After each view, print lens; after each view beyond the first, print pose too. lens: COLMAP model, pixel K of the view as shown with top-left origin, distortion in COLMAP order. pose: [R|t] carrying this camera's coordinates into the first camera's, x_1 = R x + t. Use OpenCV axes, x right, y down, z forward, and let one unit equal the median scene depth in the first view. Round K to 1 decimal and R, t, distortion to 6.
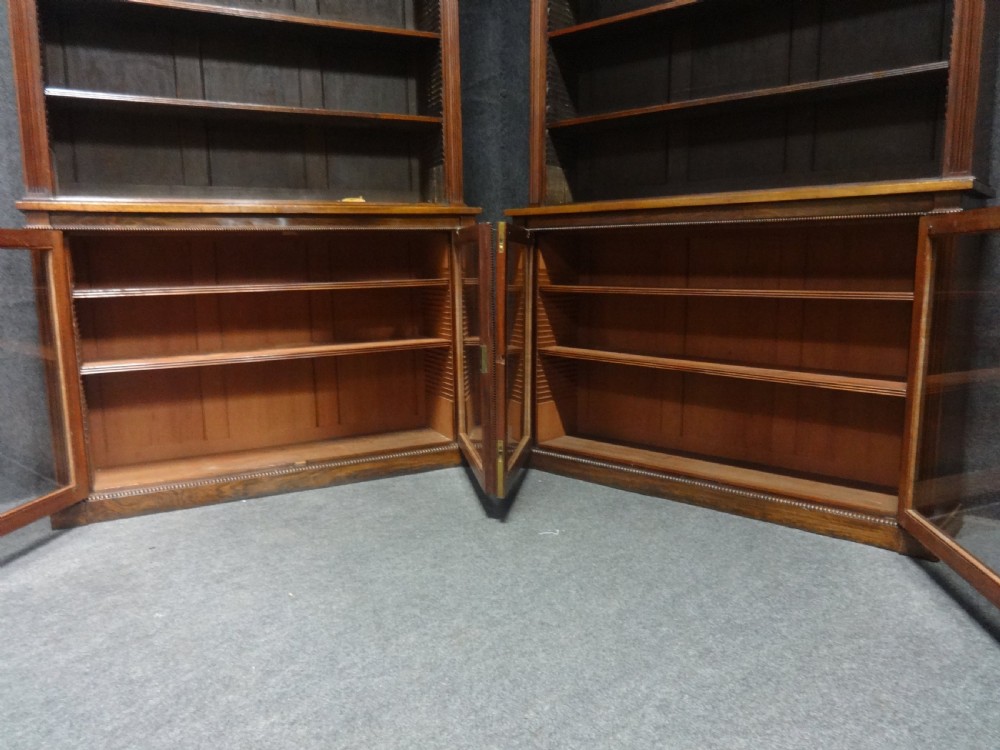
lens RADIAL K [[742.7, 0, 497.0], [0, 742.7, 371.4], [0, 0, 1]] dist [-0.007815, -0.002864]
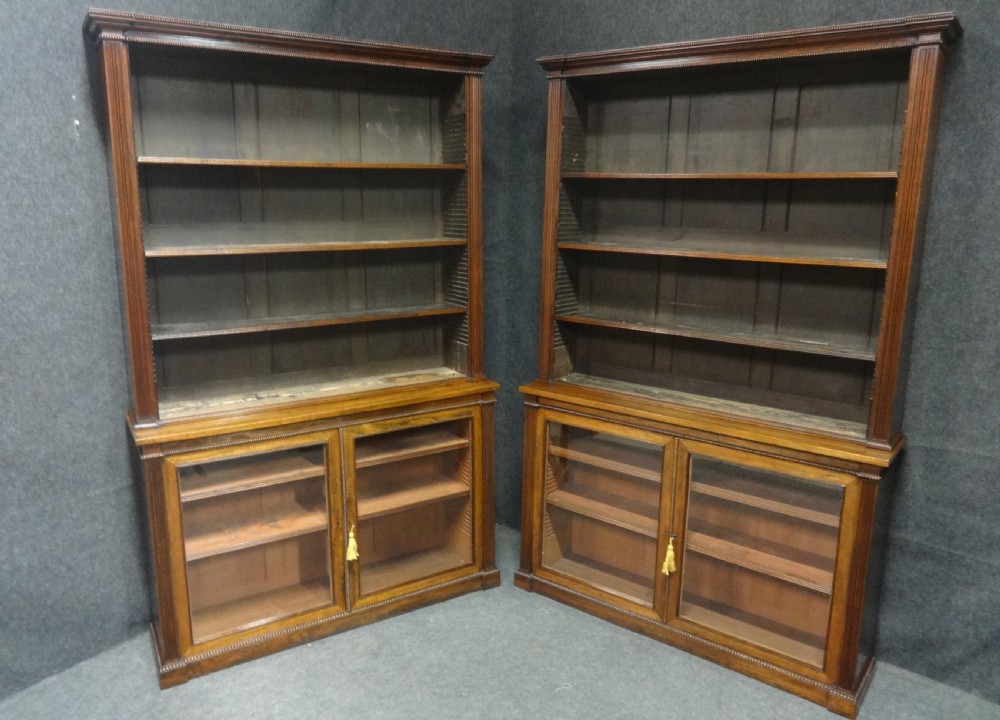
lens RADIAL K [[739.0, 0, 497.4], [0, 739.0, 347.3], [0, 0, 1]] dist [-0.004579, -0.002636]
pose [[0.997332, 0.003736, 0.072898, -0.129533], [-0.007453, 0.998682, 0.050785, -0.395173], [-0.072612, -0.051193, 0.996046, -0.213782]]
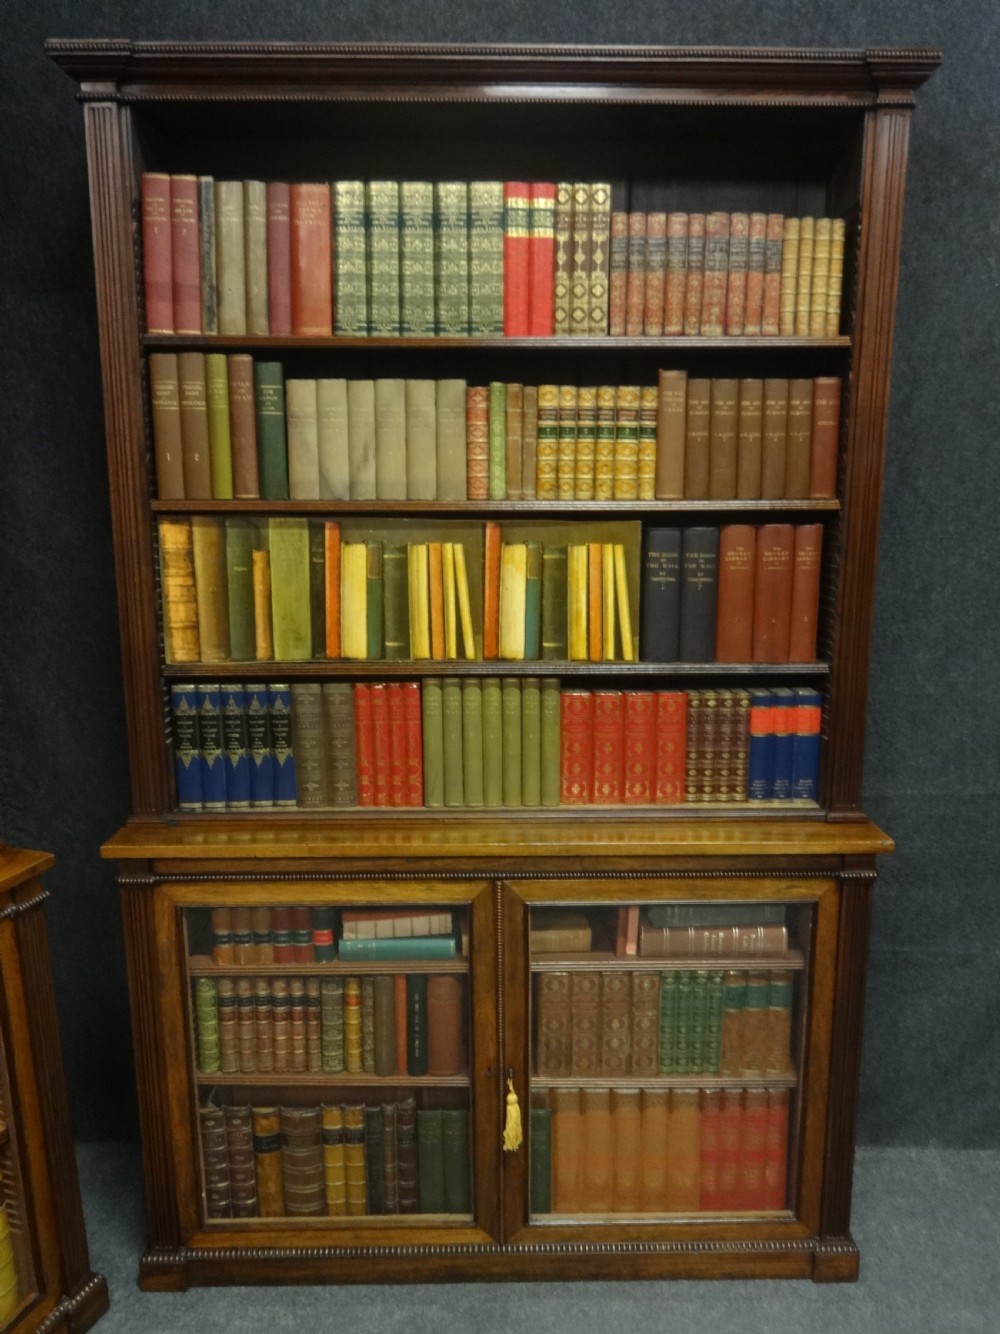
lens RADIAL K [[990.8, 0, 486.9], [0, 990.8, 689.5], [0, 0, 1]] dist [-0.007815, -0.002864]
pose [[0.743838, -0.135535, 0.654473, -0.254475], [0.101110, 0.990772, 0.090264, -0.412985], [-0.660668, -0.000968, 0.750678, 0.376013]]
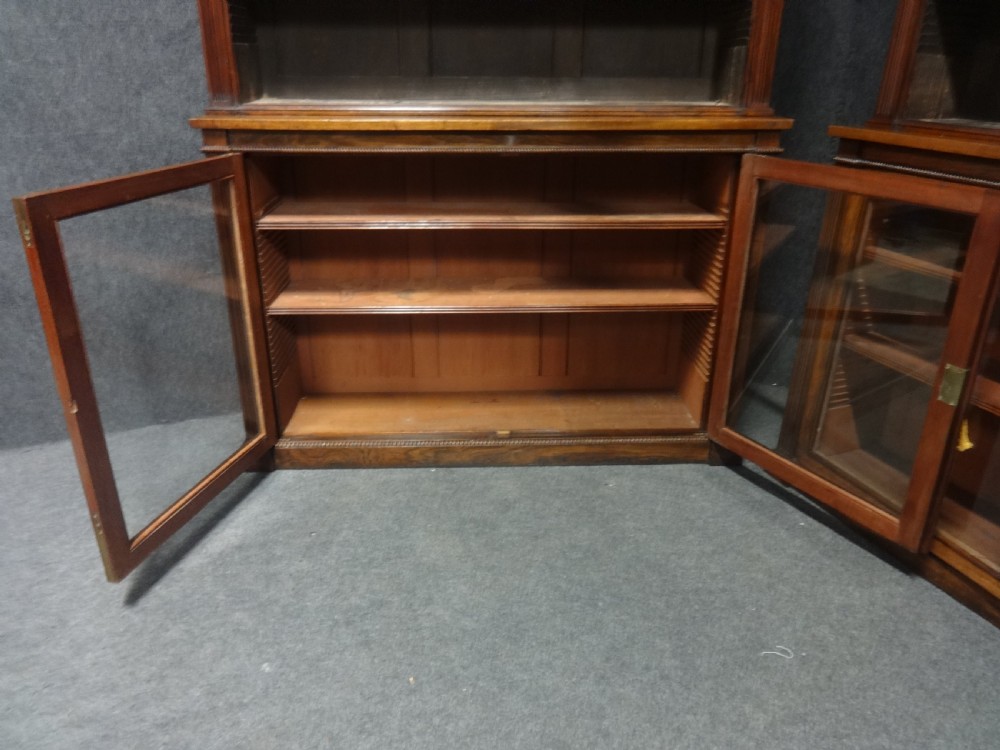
lens RADIAL K [[740.9, 0, 495.8], [0, 740.9, 378.1], [0, 0, 1]] dist [-0.015132, -0.000771]
pose [[0.906176, 0.190027, -0.377802, 0.035950], [-0.085220, 0.957086, 0.276992, -0.184886], [0.414225, -0.218807, 0.883482, 0.297583]]
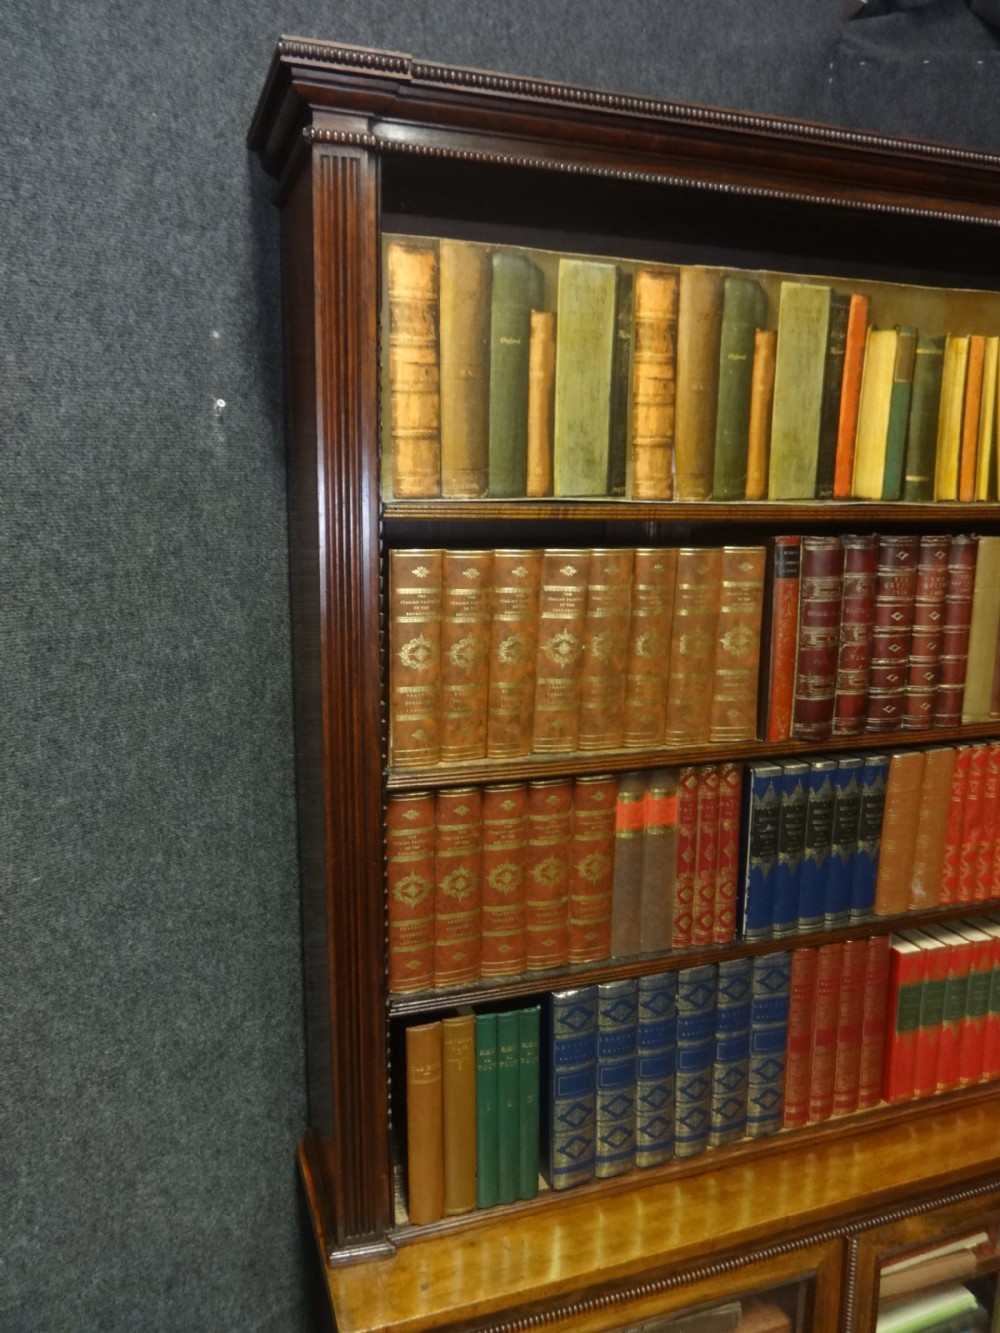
lens RADIAL K [[987.6, 0, 508.5], [0, 987.6, 680.0], [0, 0, 1]] dist [-0.015132, -0.000771]
pose [[0.989868, 0.045596, -0.134473, -0.441644], [-0.040954, 0.998472, 0.037087, -0.546001], [0.135958, -0.031204, 0.990223, 0.429010]]
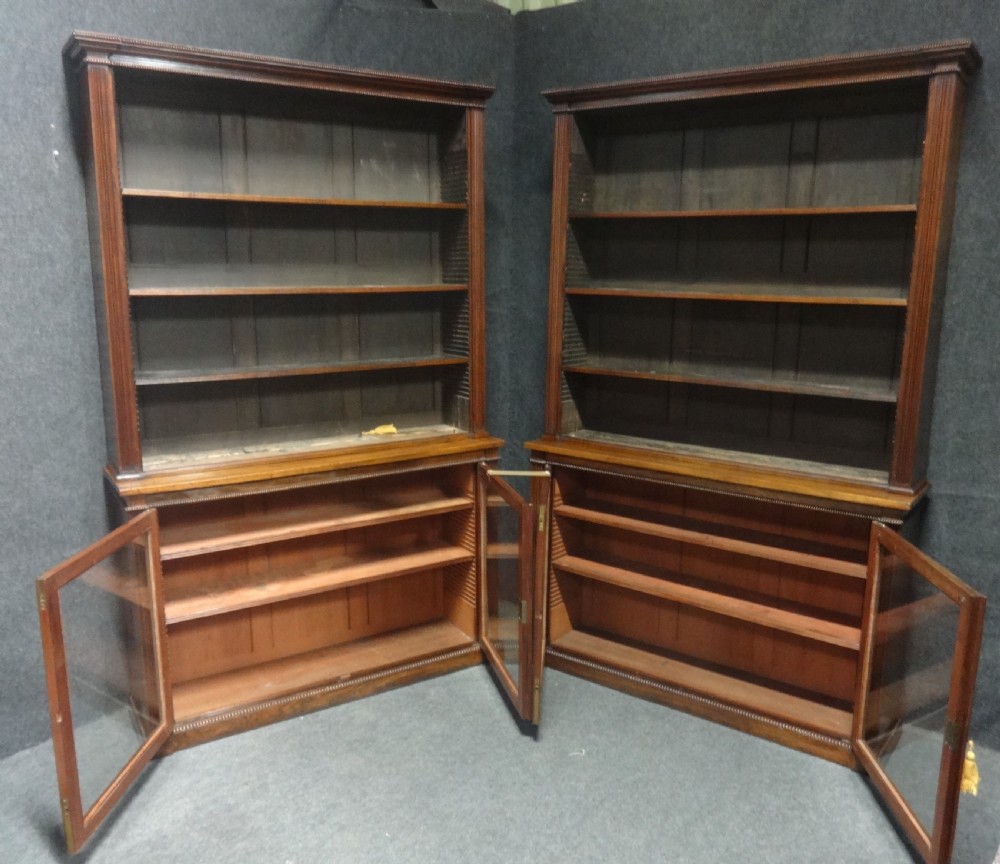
lens RADIAL K [[850.9, 0, 510.7], [0, 850.9, 434.5], [0, 0, 1]] dist [-0.005195, -0.002250]
pose [[0.995201, -0.000280, 0.097854, -0.157800], [-0.003958, 0.999062, 0.043112, -0.329751], [-0.097774, -0.043292, 0.994267, -0.317134]]
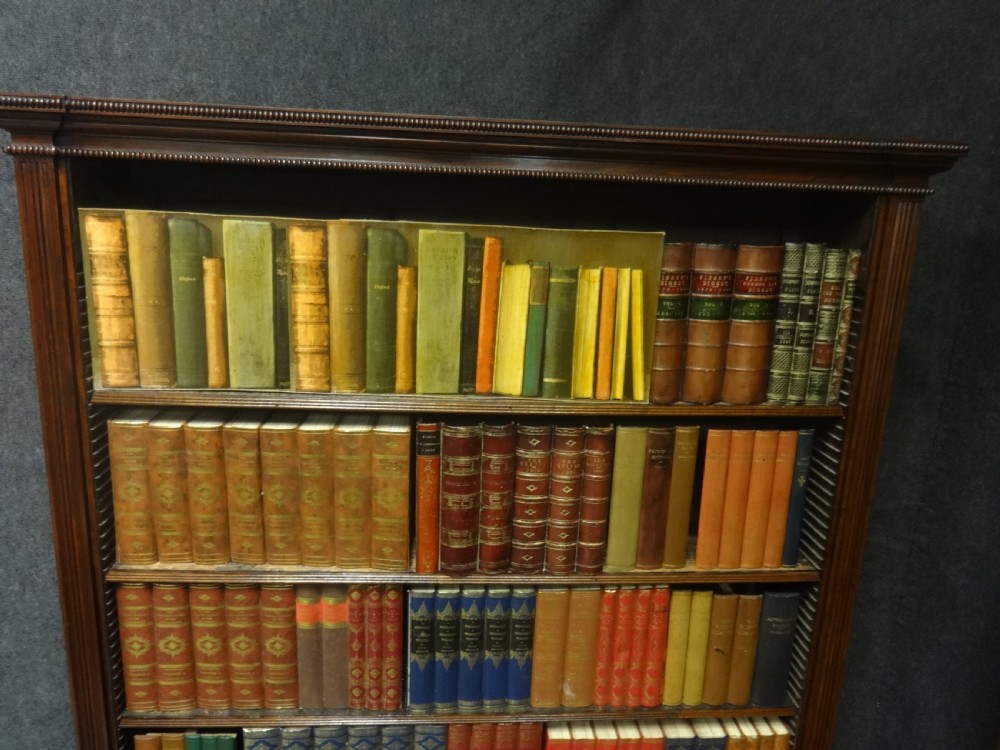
lens RADIAL K [[729.9, 0, 508.4], [0, 729.9, 368.0], [0, 0, 1]] dist [-0.009655, -0.008235]
pose [[0.920657, 0.146460, -0.361856, -0.129372], [-0.116554, 0.987801, 0.103265, -0.711797], [0.372566, -0.052896, 0.926497, 0.540412]]
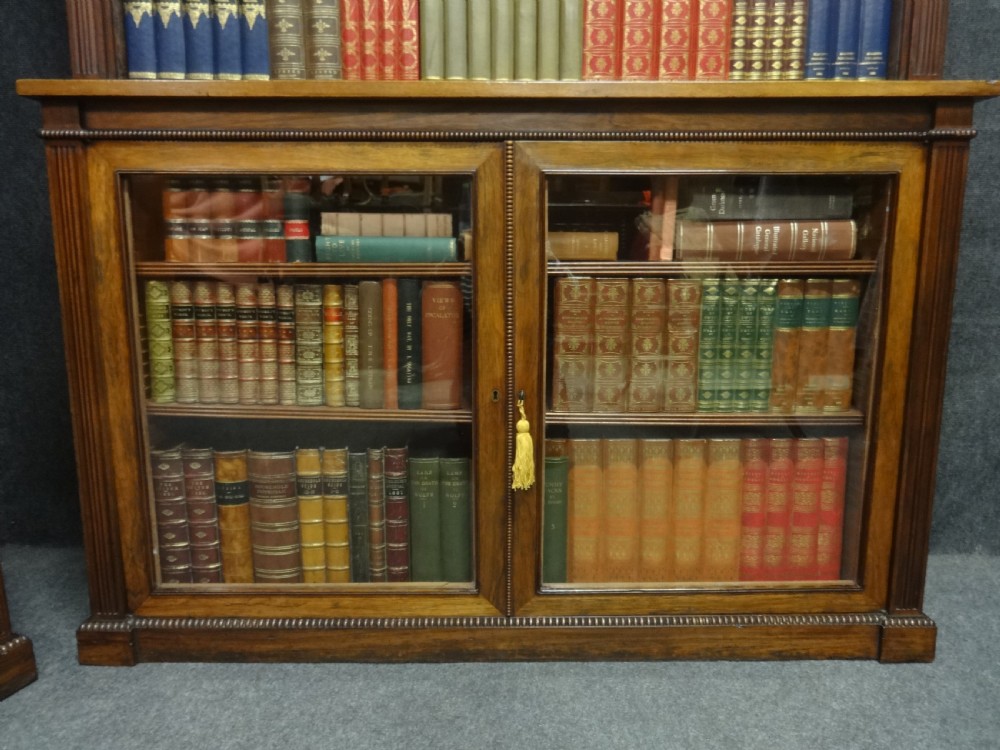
lens RADIAL K [[748.6, 0, 485.8], [0, 748.6, 374.0], [0, 0, 1]] dist [-0.014348, -0.004486]
pose [[0.748260, -0.120087, 0.652446, -0.095521], [0.094718, 0.992743, 0.074093, -0.073238], [-0.656609, 0.006358, 0.754204, 0.610087]]
